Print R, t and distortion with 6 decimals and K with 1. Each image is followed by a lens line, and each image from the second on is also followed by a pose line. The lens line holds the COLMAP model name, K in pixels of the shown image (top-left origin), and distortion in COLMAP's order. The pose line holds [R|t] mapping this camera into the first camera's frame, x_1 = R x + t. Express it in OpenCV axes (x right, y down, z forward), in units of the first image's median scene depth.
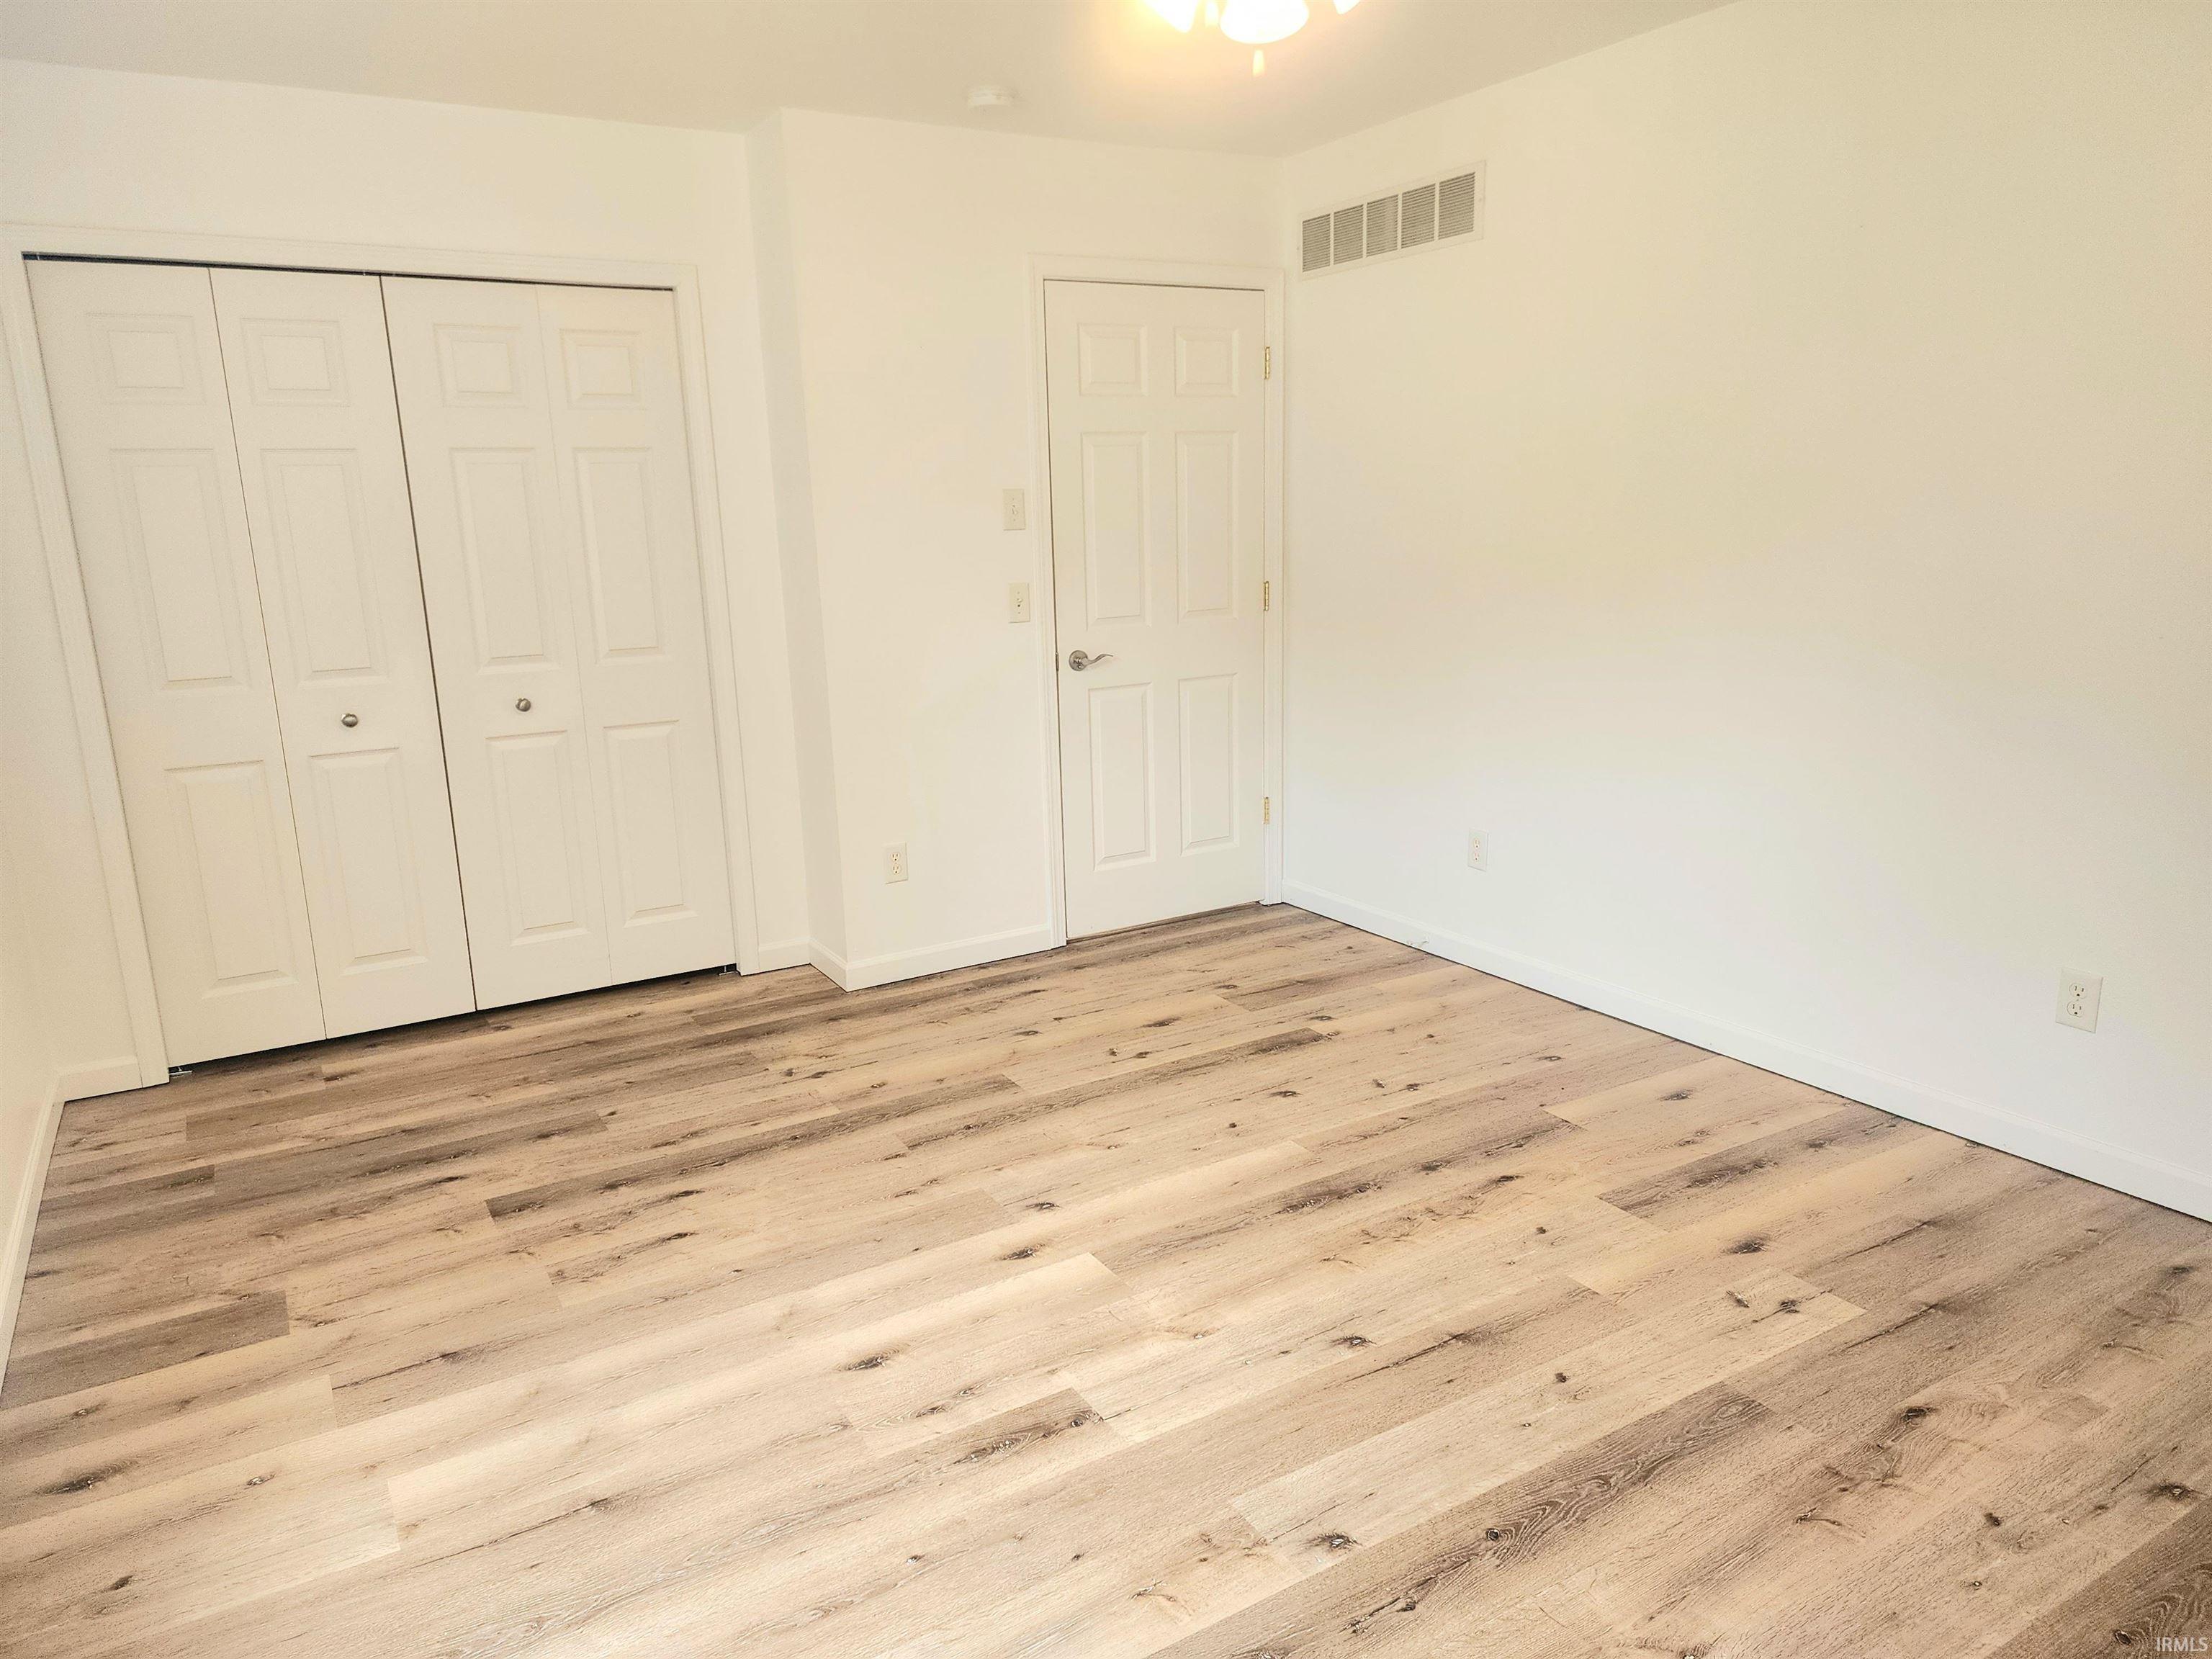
lens RADIAL K [[1472.9, 0, 1106.0], [0, 1472.9, 829.5], [0, 0, 1]] dist [-0.001011, -0.003140]
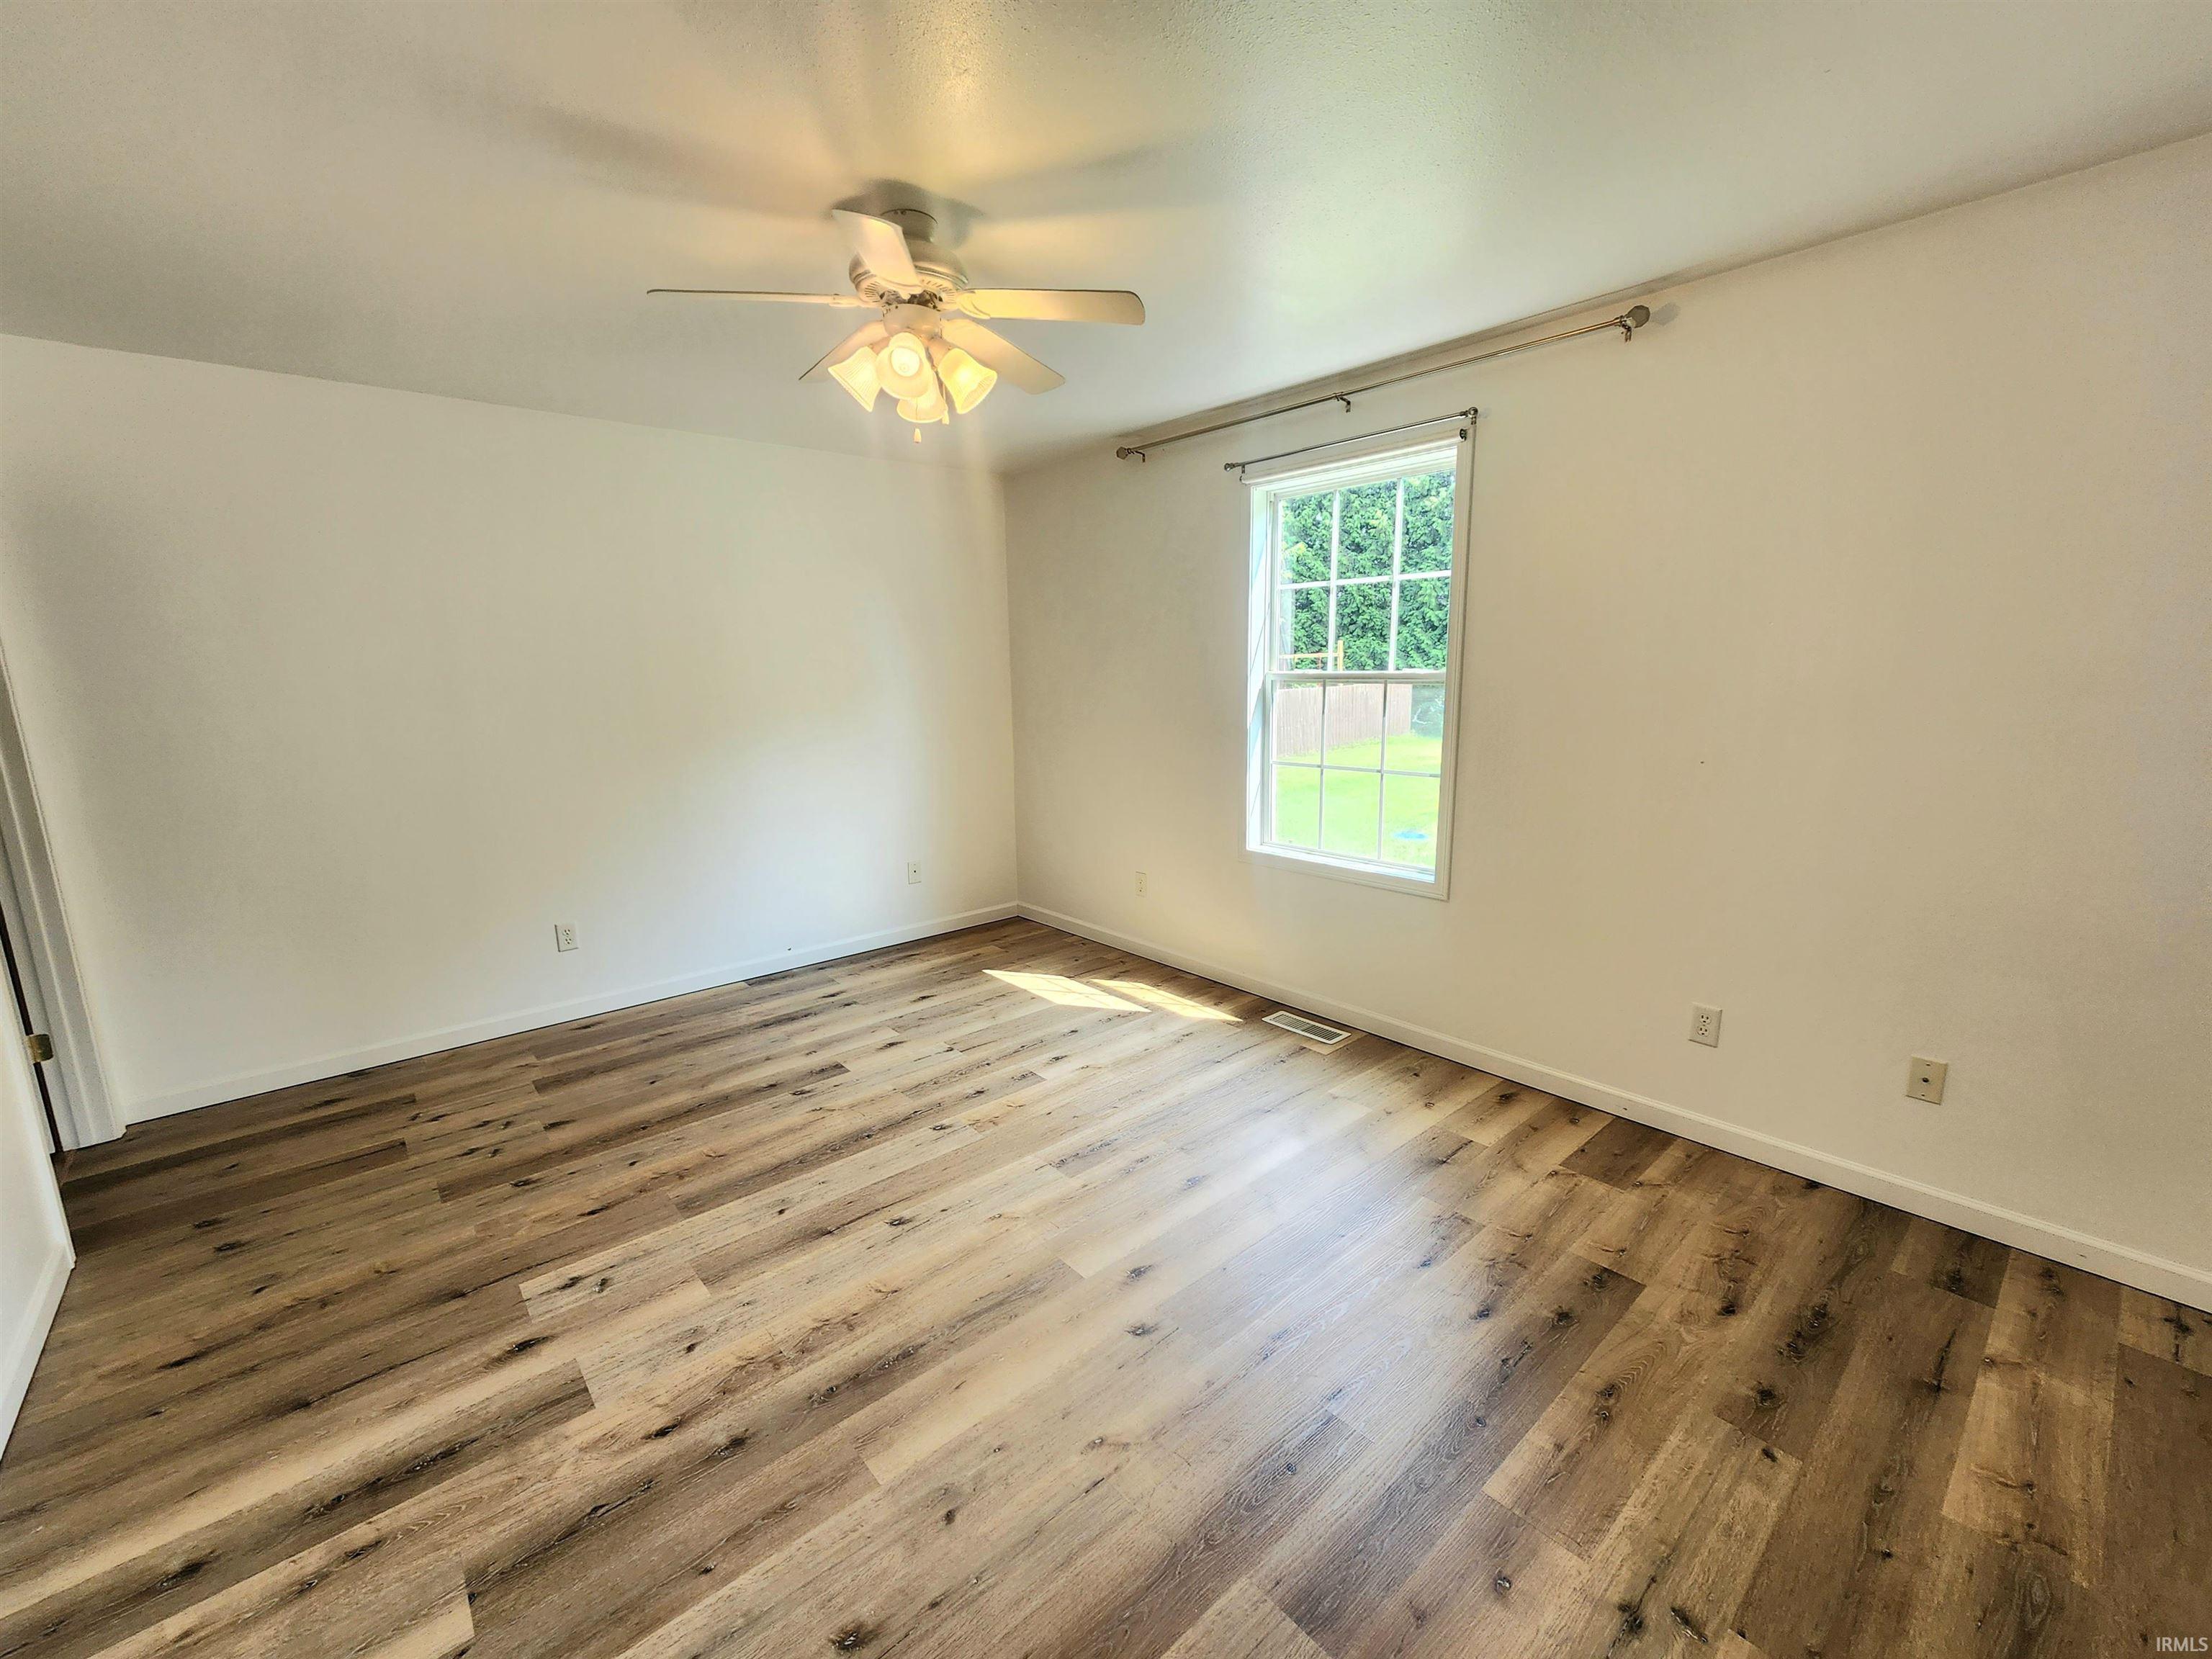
lens RADIAL K [[893.9, 0, 1106.0], [0, 893.9, 829.5], [0, 0, 1]] dist [-0.023910, 0.000095]
pose [[-0.983663, 0.074455, -0.163902, 0.067964], [0.005395, 0.922248, 0.386561, -0.364917], [0.179940, 0.379361, -0.907583, 1.580869]]
